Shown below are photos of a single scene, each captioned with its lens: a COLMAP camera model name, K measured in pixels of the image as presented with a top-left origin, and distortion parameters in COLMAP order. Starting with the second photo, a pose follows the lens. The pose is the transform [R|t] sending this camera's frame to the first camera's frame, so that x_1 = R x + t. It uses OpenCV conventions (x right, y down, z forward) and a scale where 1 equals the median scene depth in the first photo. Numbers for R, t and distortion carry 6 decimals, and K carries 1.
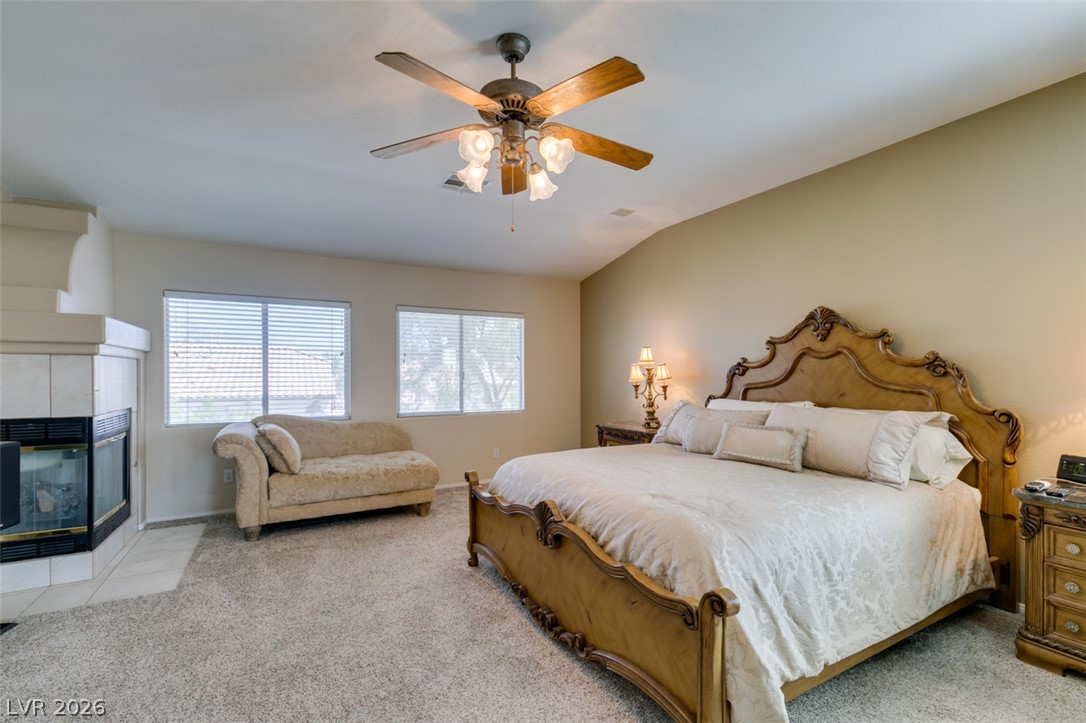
lens RADIAL K [[491.2, 0, 541.6], [0, 491.2, 379.1], [0, 0, 1]] dist [0.004107, -0.000102]
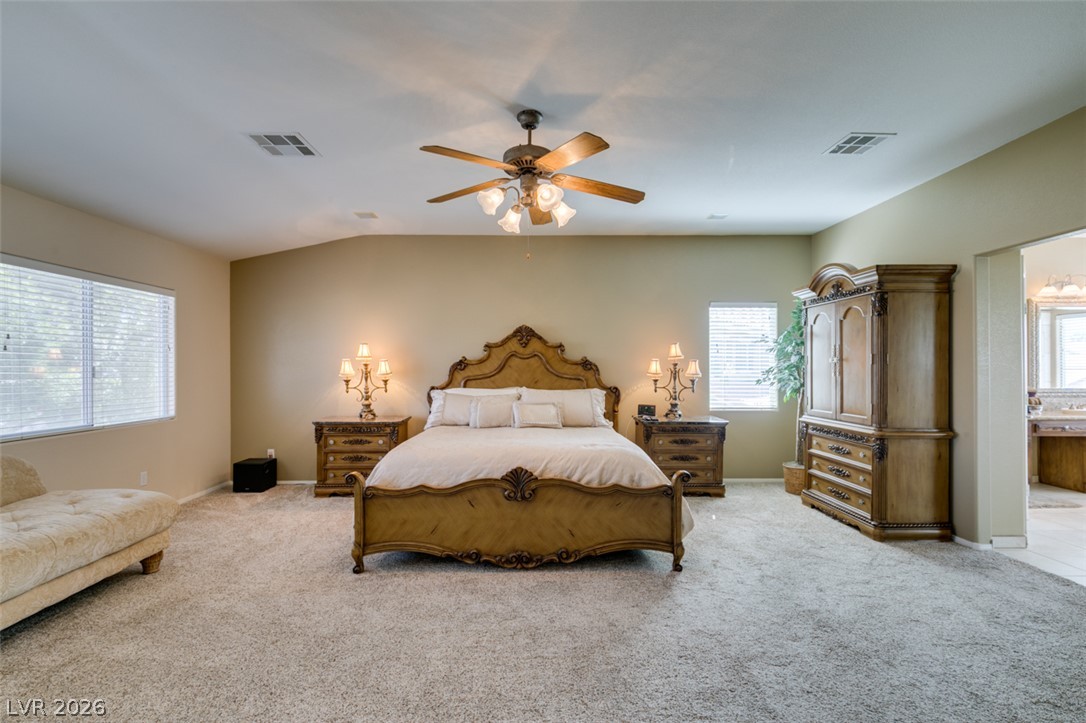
lens RADIAL K [[485.1, 0, 539.8], [0, 485.1, 368.9], [0, 0, 1]] dist [0.006402, -0.000810]
pose [[0.477582, 0.000698, 0.878587, -0.720653], [0.010369, 0.999926, -0.006430, -0.000142], [-0.878526, 0.012181, 0.477539, 0.224378]]
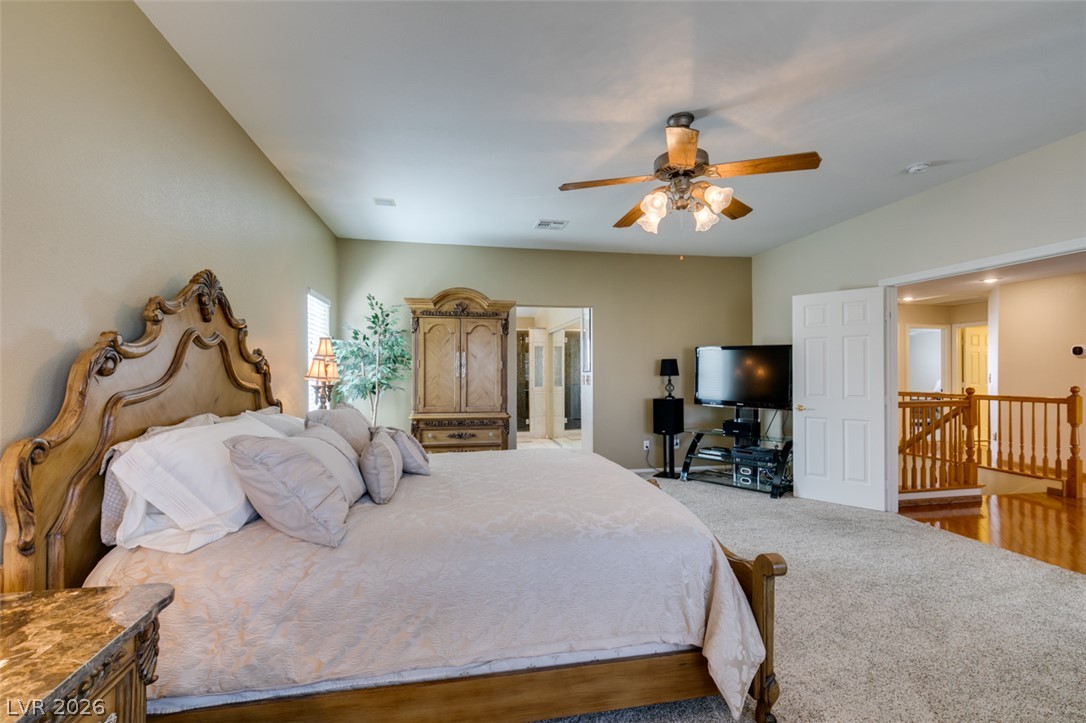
lens RADIAL K [[485.1, 0, 539.8], [0, 485.1, 368.9], [0, 0, 1]] dist [0.006402, -0.000810]
pose [[-0.942754, 0.000807, 0.333487, -0.082516], [0.002823, 0.999981, 0.005561, -0.015768], [-0.333477, 0.006184, -0.942738, 1.433789]]
